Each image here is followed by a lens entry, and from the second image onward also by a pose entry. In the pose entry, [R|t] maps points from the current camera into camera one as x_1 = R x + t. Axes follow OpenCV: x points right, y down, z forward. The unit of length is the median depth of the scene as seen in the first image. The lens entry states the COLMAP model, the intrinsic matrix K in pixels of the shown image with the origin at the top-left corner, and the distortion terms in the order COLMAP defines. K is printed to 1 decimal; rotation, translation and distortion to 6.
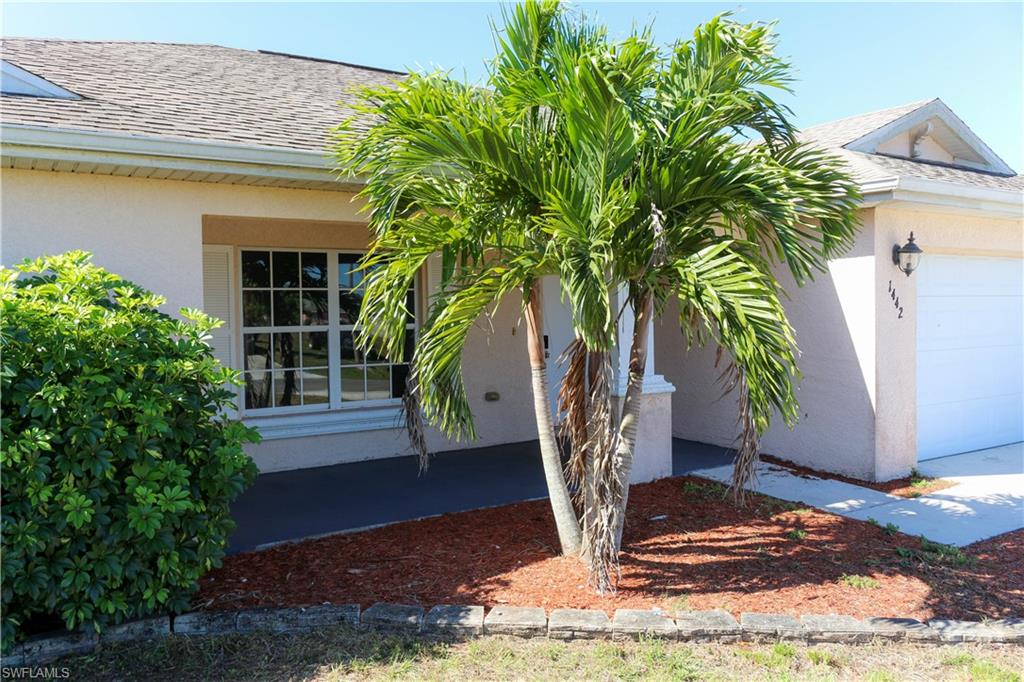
lens RADIAL K [[814.4, 0, 512.0], [0, 814.4, 341.0], [0, 0, 1]] dist [0.019712, -0.005172]
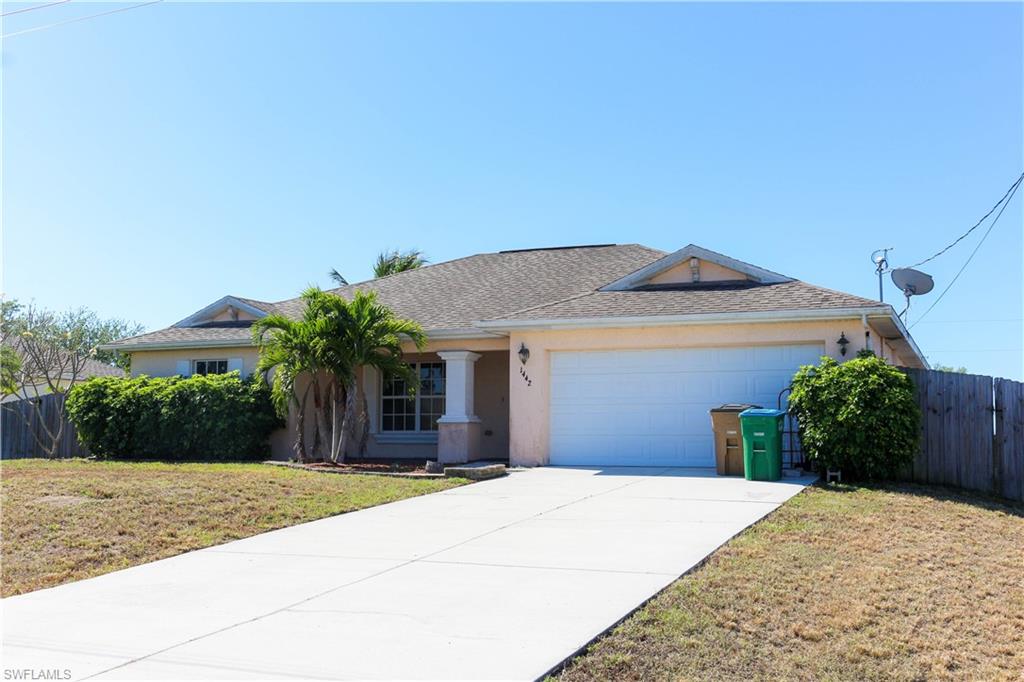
lens RADIAL K [[1133.4, 0, 512.0], [0, 1133.4, 341.0], [0, 0, 1]] dist [-0.005290, -0.000704]
pose [[0.563242, -0.054396, -0.824500, 2.763351], [-0.040969, 0.994765, -0.093616, 0.124464], [0.825276, 0.086507, 0.558065, -0.580715]]
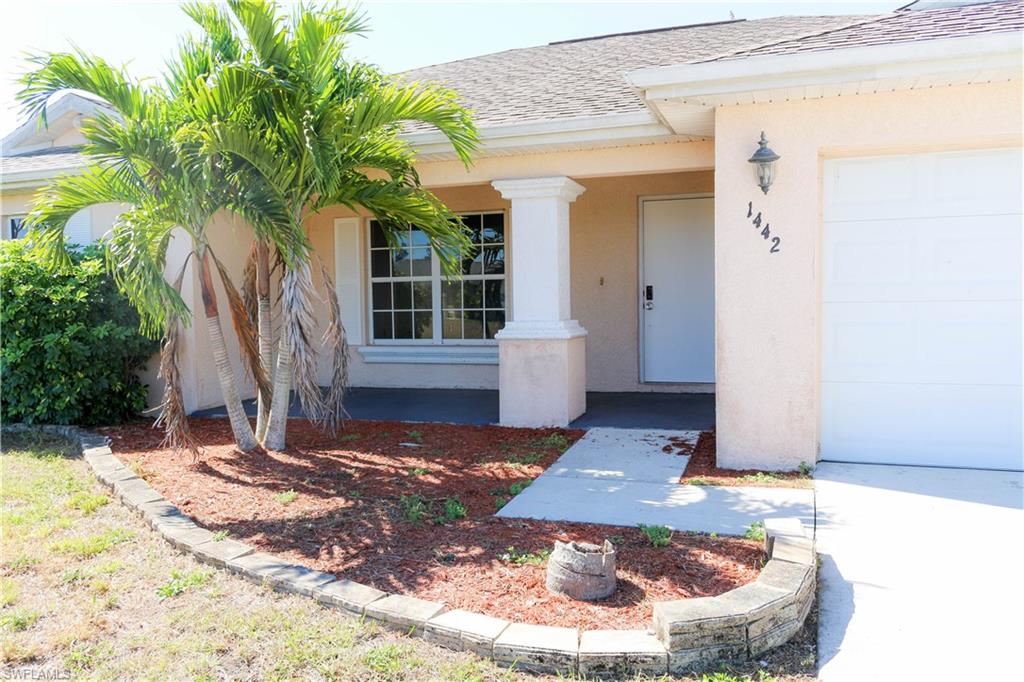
lens RADIAL K [[814.4, 0, 512.0], [0, 814.4, 341.0], [0, 0, 1]] dist [0.019712, -0.005172]
pose [[0.612413, 0.048405, -0.789055, 0.926694], [-0.020151, 0.998755, 0.045630, 0.023039], [0.790281, -0.012044, 0.612626, 0.375455]]
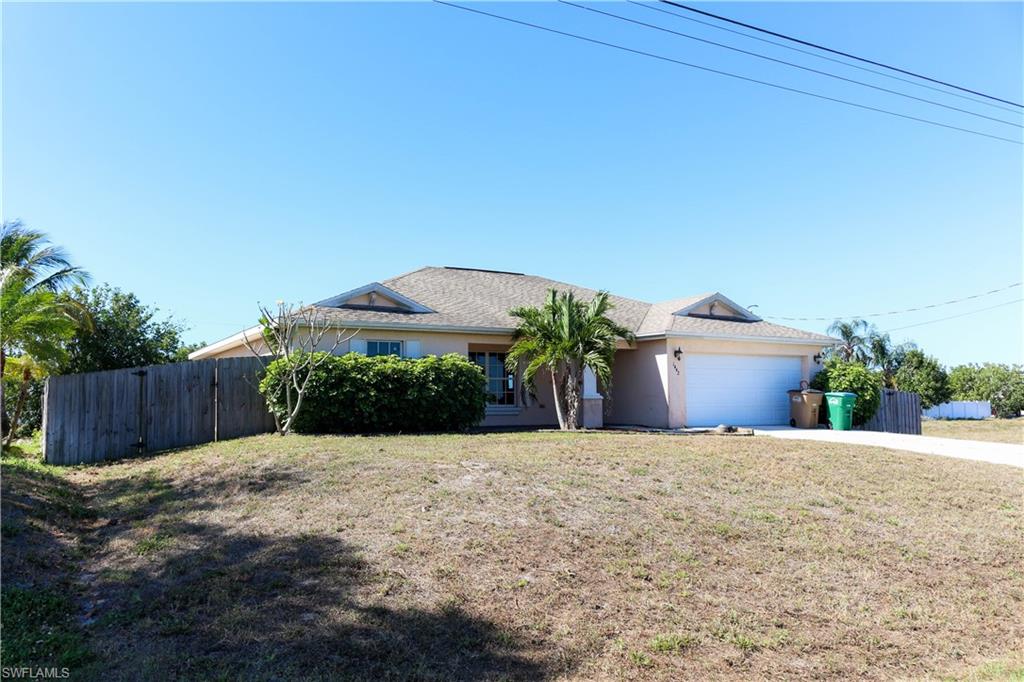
lens RADIAL K [[814.4, 0, 512.0], [0, 814.4, 341.0], [0, 0, 1]] dist [0.019712, -0.005172]
pose [[0.998551, 0.004397, -0.053635, 0.026185], [-0.010595, 0.993212, -0.115833, 0.205593], [0.052762, 0.116233, 0.991820, -2.047497]]
